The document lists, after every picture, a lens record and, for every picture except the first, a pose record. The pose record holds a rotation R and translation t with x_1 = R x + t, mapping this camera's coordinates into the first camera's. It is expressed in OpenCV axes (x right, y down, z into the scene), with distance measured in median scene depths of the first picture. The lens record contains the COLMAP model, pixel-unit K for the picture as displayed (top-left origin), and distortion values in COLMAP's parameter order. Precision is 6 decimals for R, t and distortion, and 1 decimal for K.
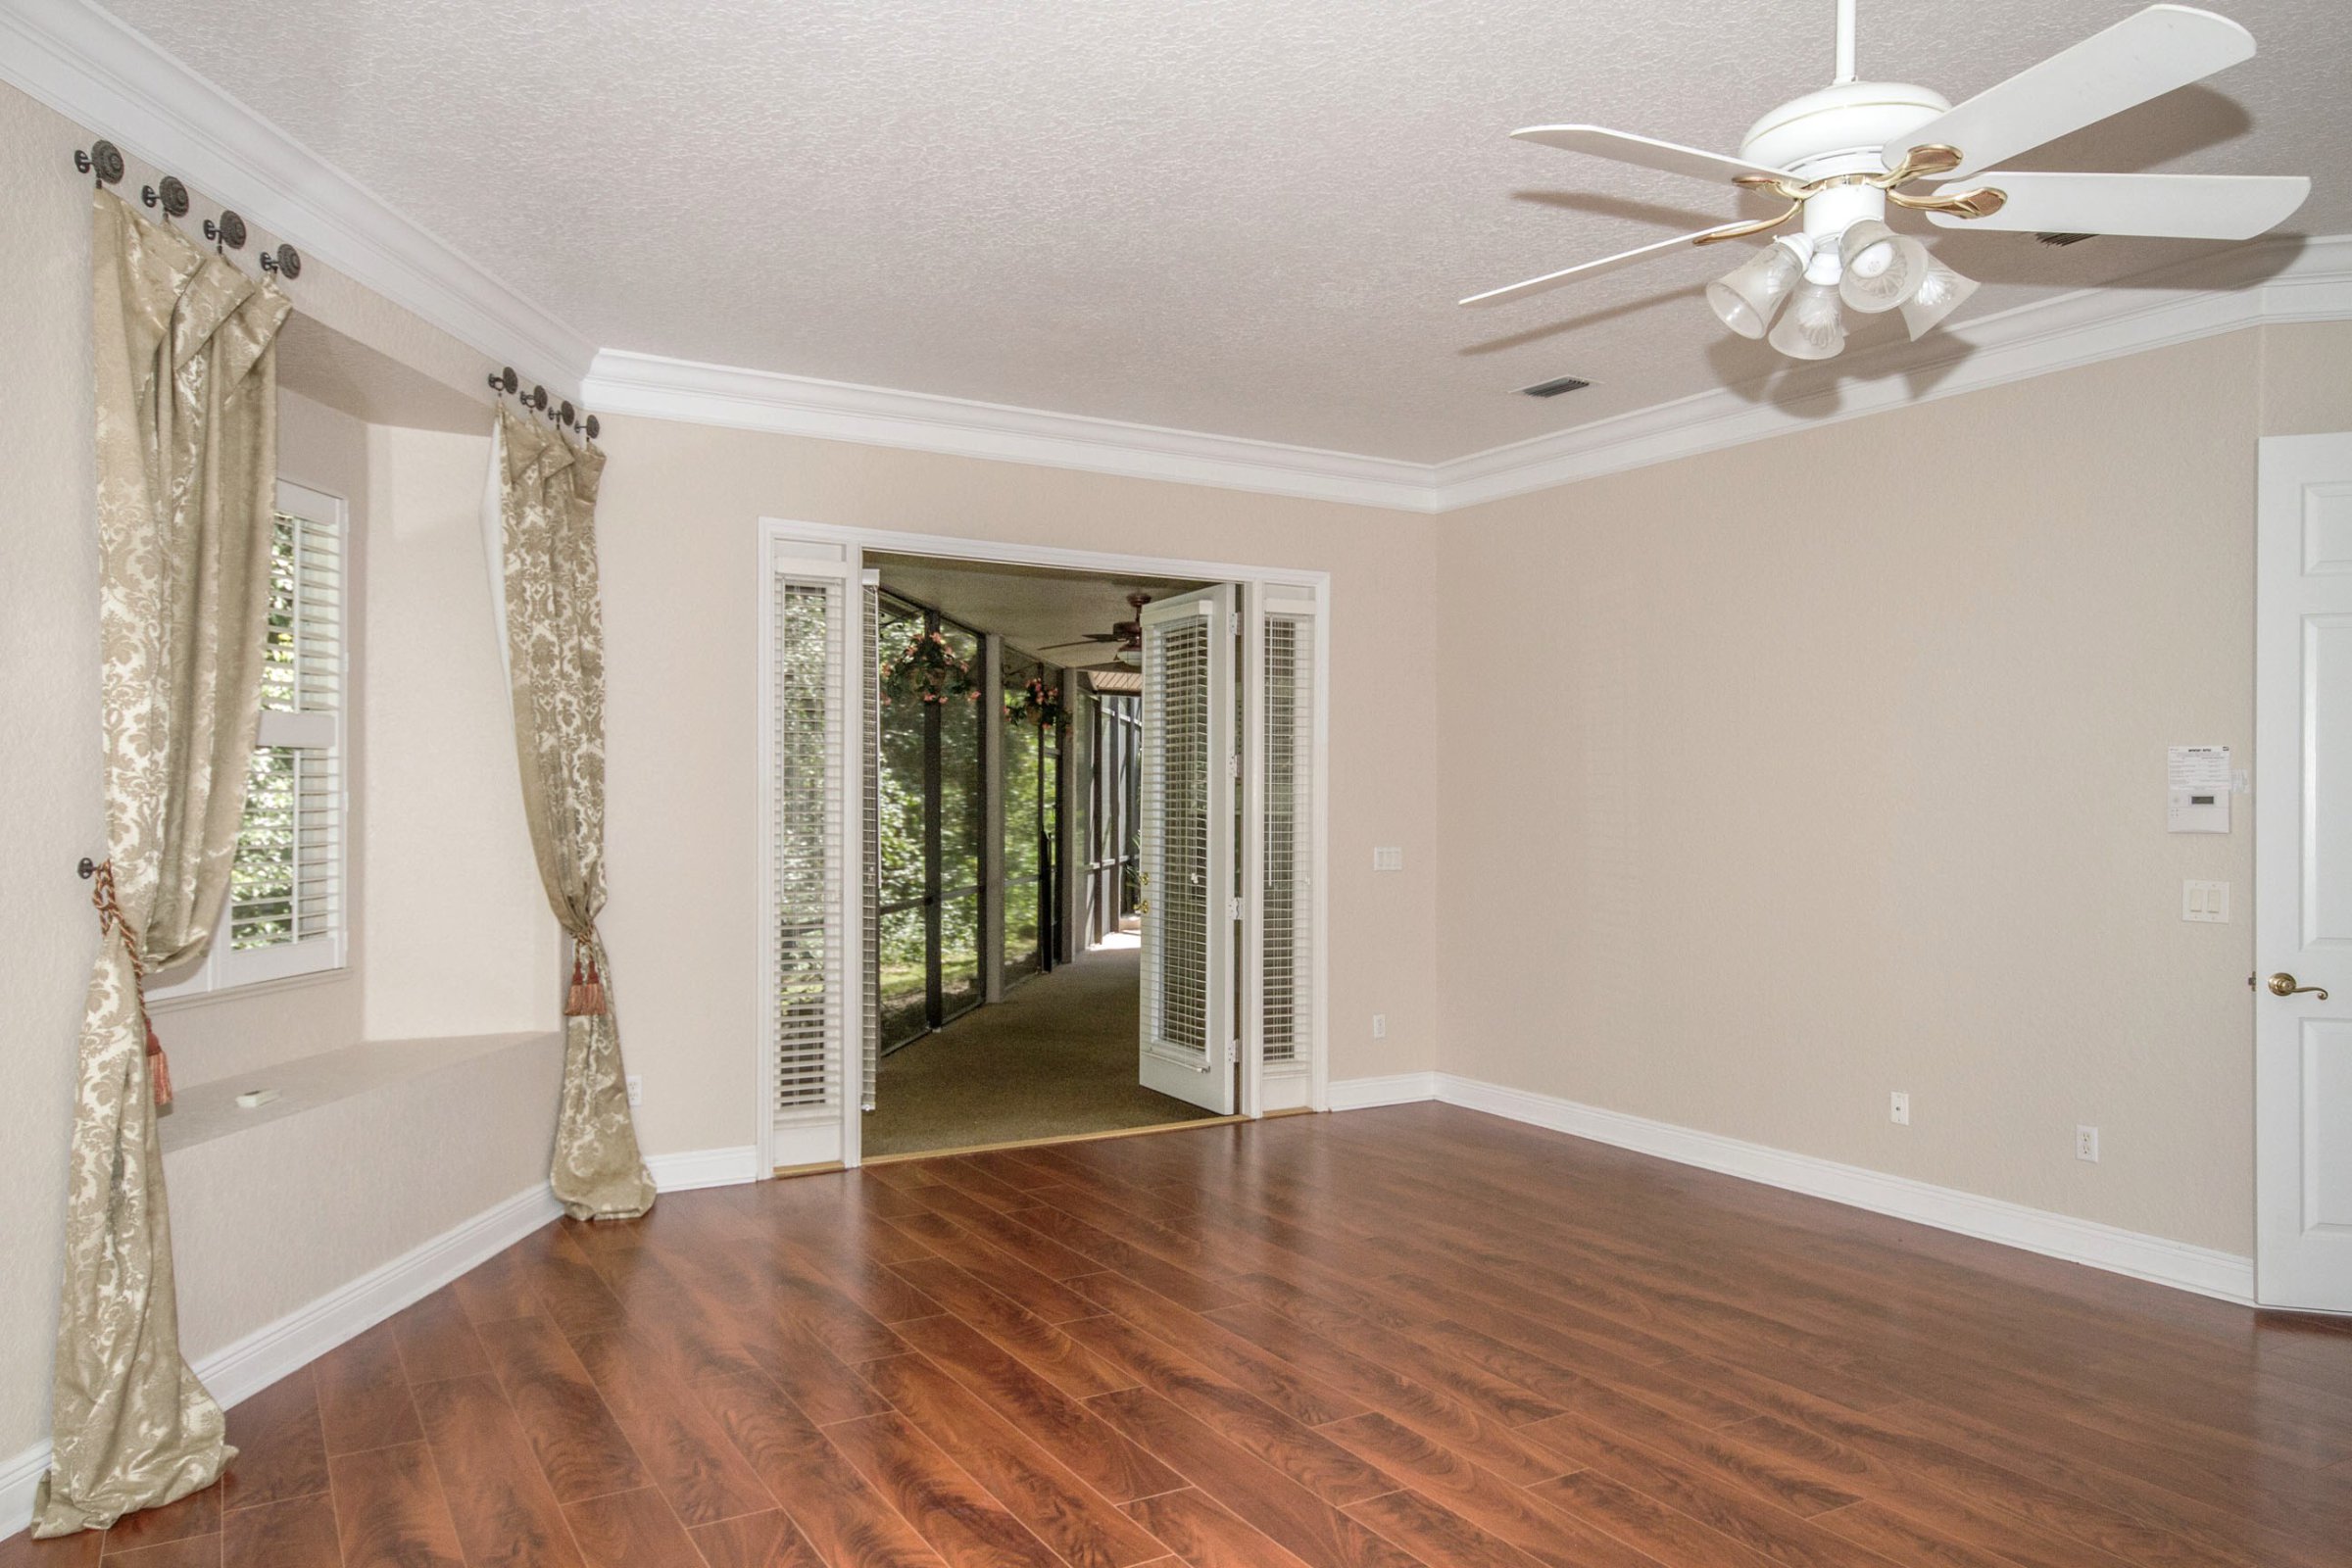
lens RADIAL K [[1611.9, 0, 1170.3], [0, 1611.9, 790.9], [0, 0, 1]] dist [0.007405, -0.000698]
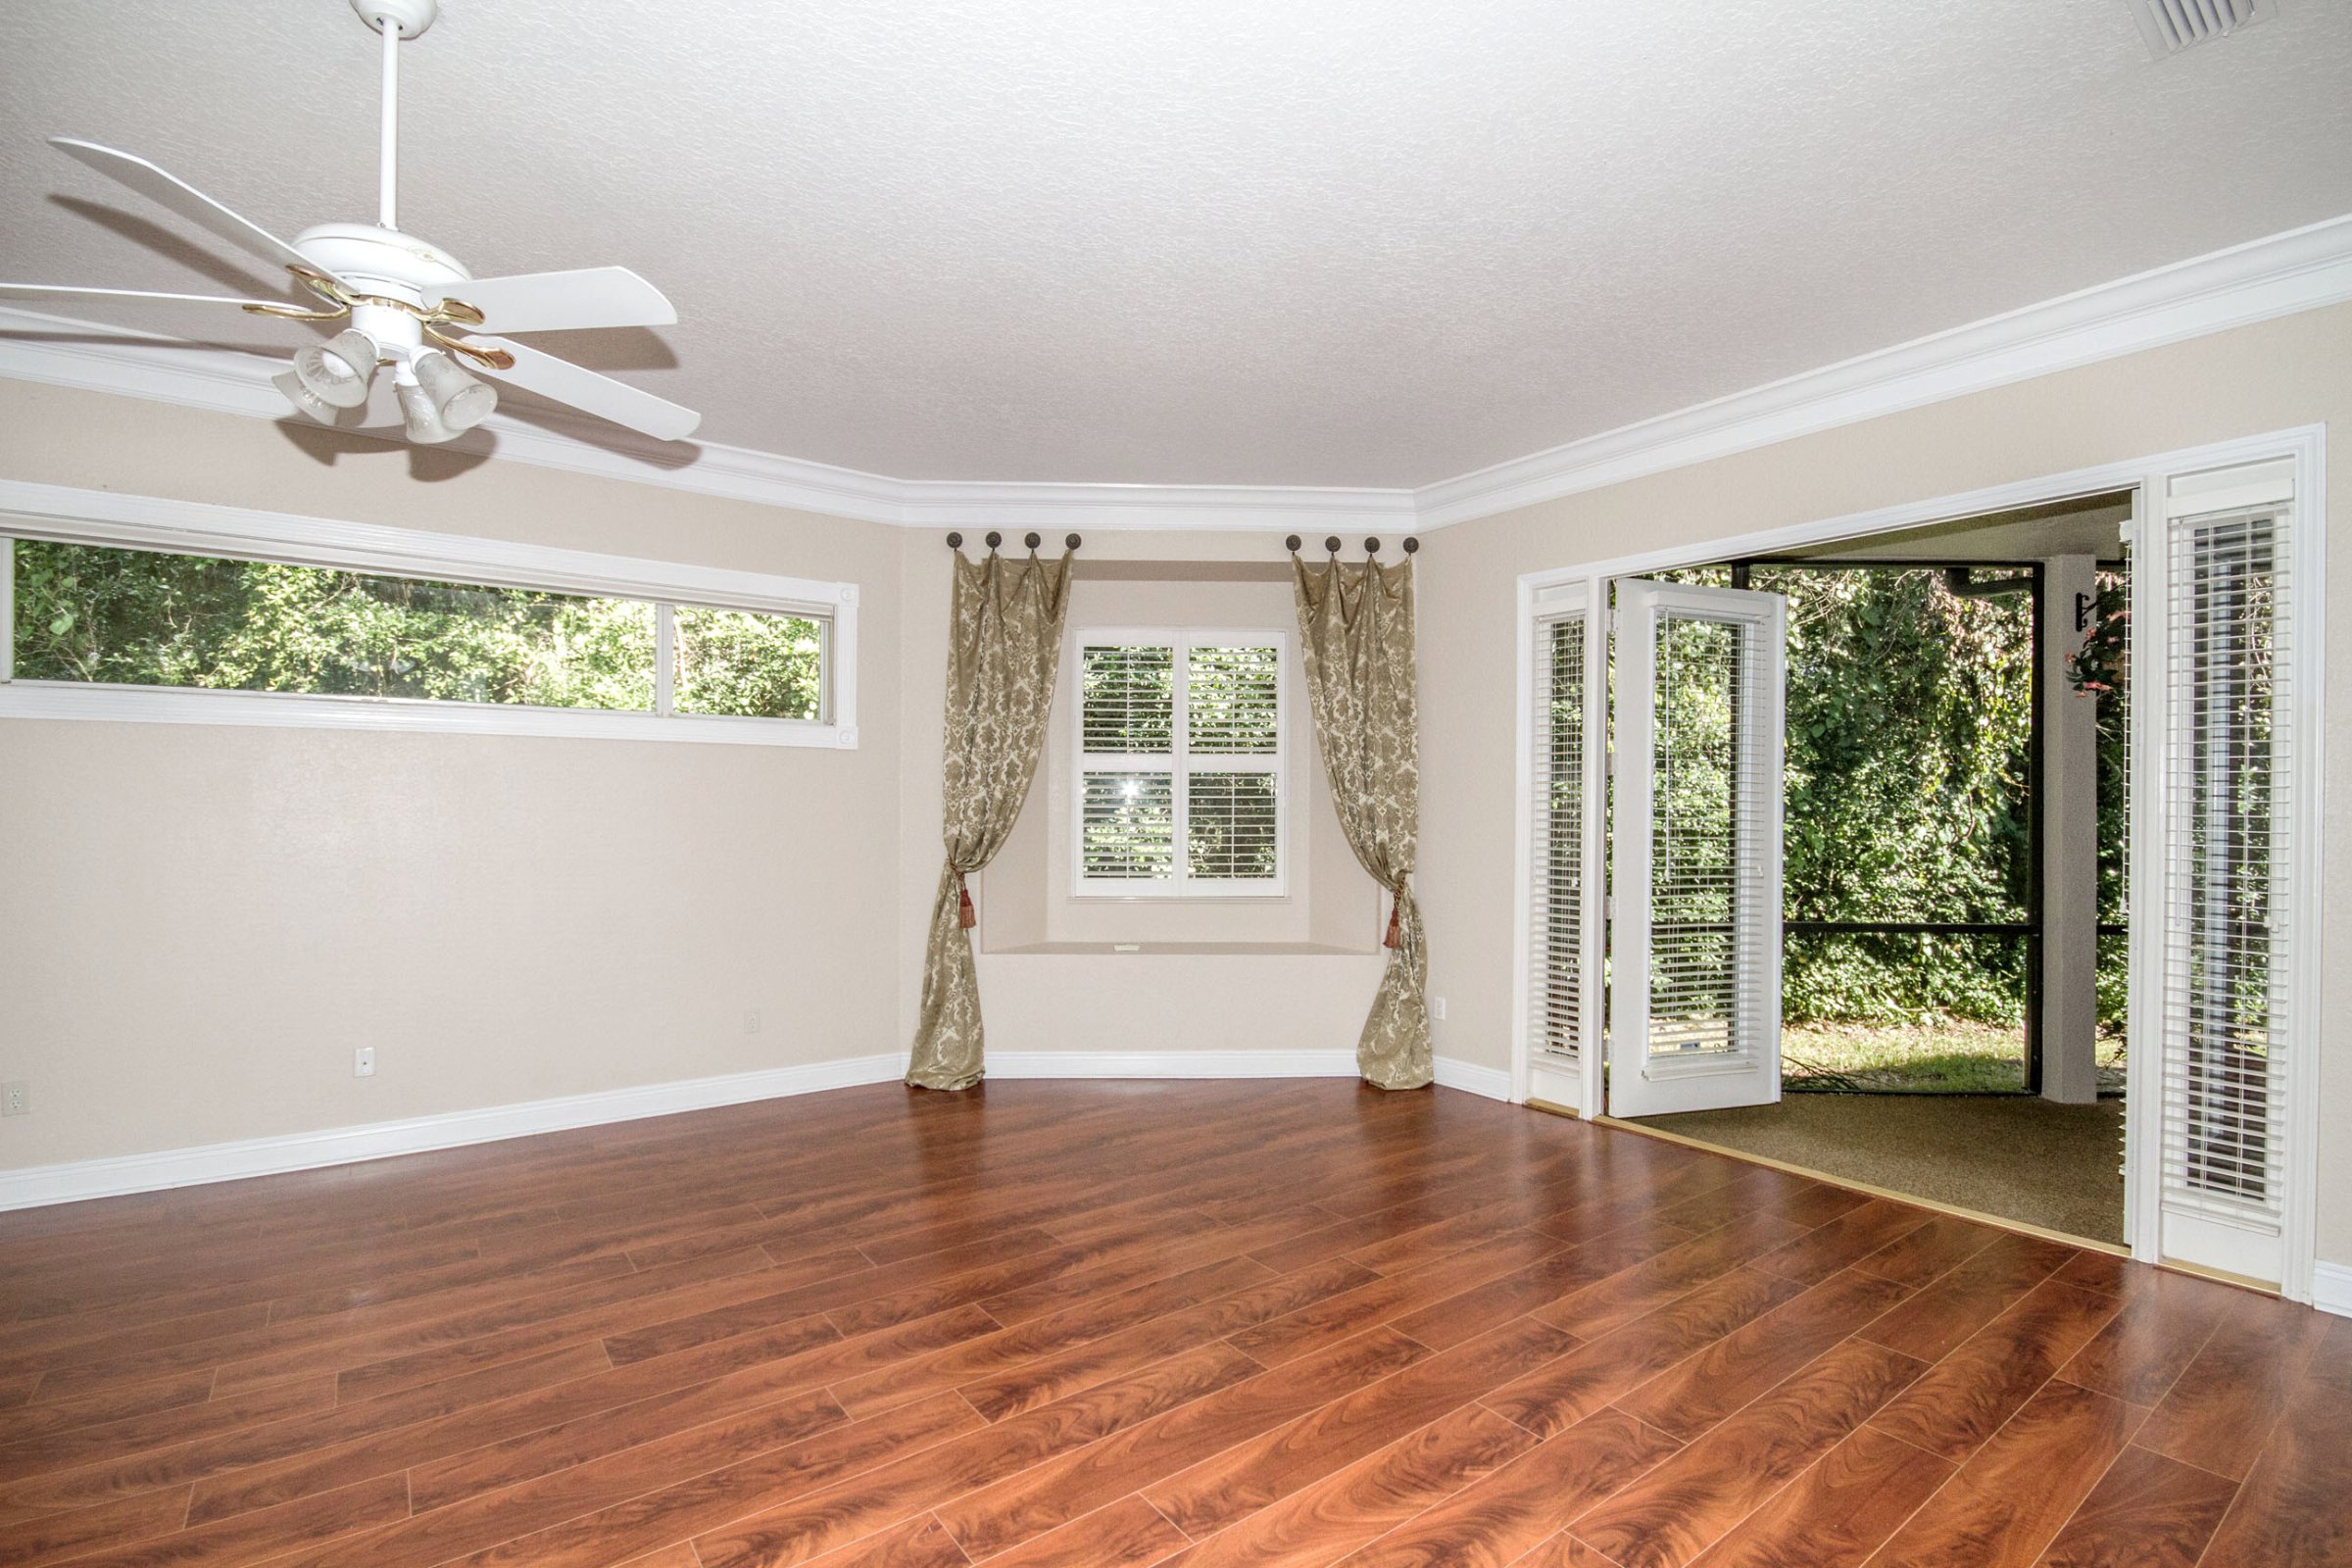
lens RADIAL K [[1091.5, 0, 1175.3], [0, 1091.5, 792.9], [0, 0, 1]] dist [-0.002577, -0.003451]
pose [[0.094145, -0.015559, -0.995437, 0.876621], [0.004336, 0.999875, -0.015218, 0.017655], [0.995549, -0.002883, 0.094201, 1.008692]]
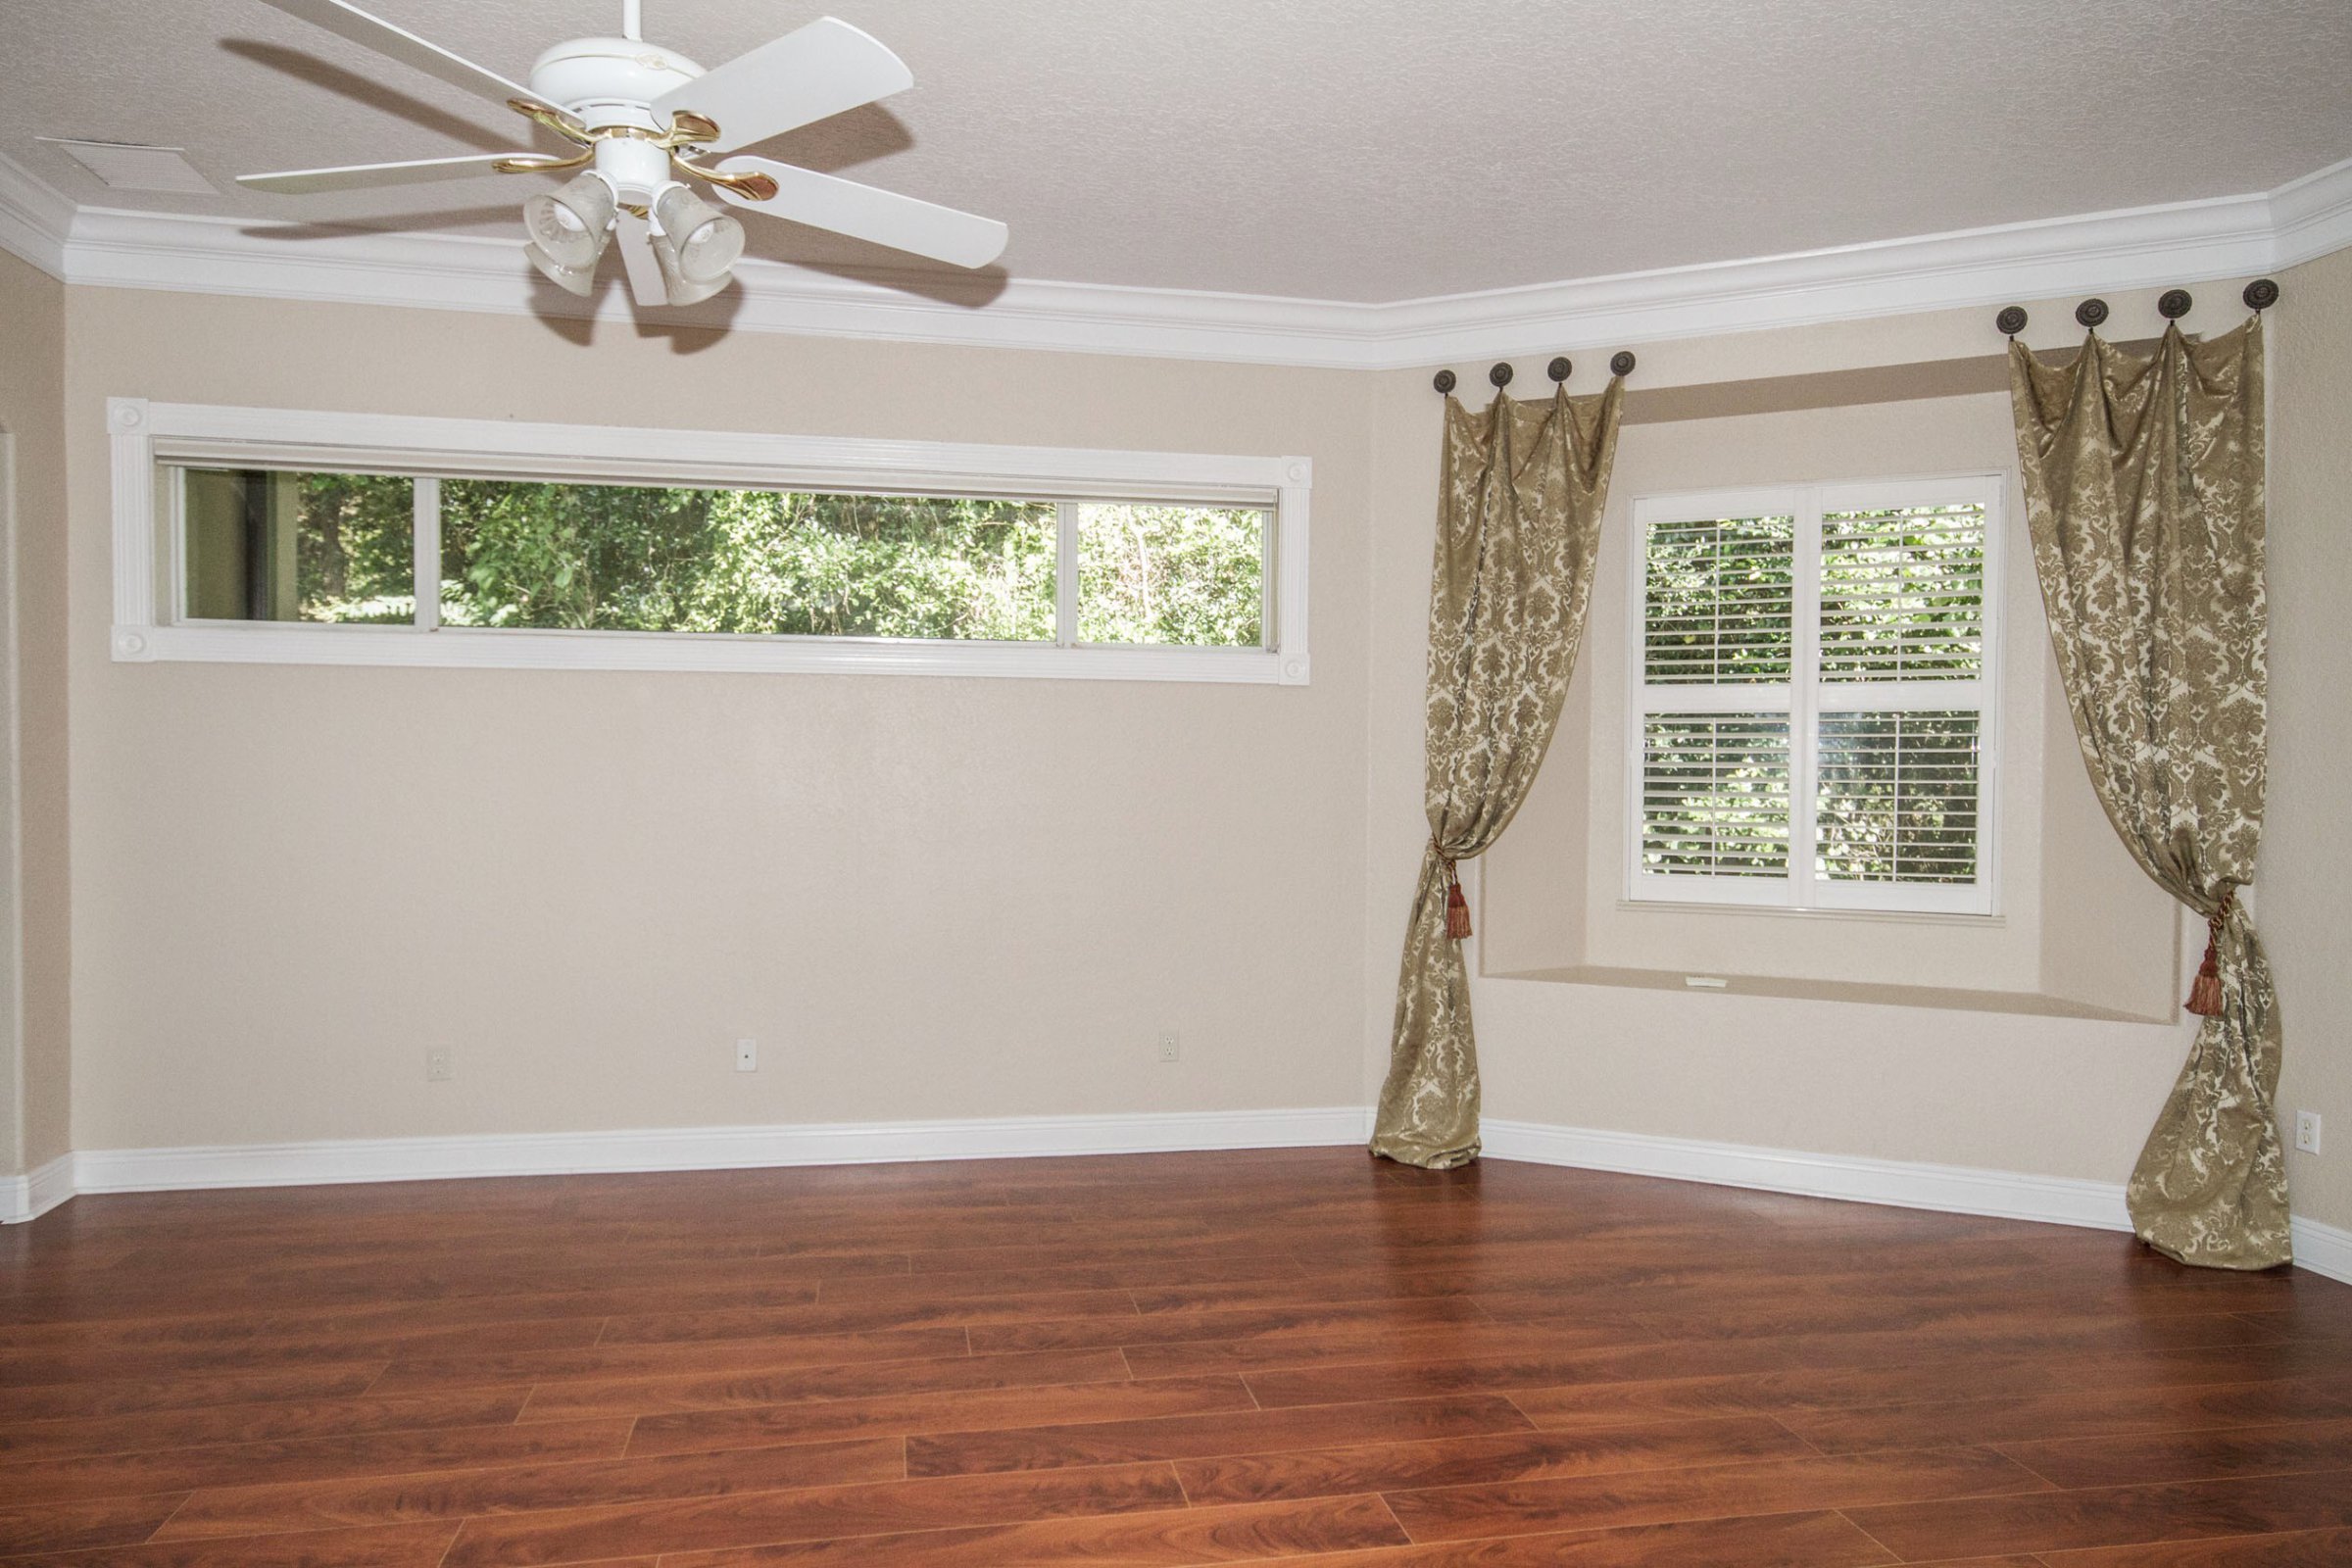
lens RADIAL K [[1479.8, 0, 1142.8], [0, 1479.8, 782.4], [0, 0, 1]] dist [0.002859, 0.017286]
pose [[-0.357662, 0.002586, -0.933847, 0.788144], [-0.001632, 0.999993, 0.003395, 0.025239], [0.933850, 0.002738, -0.357655, 1.086233]]
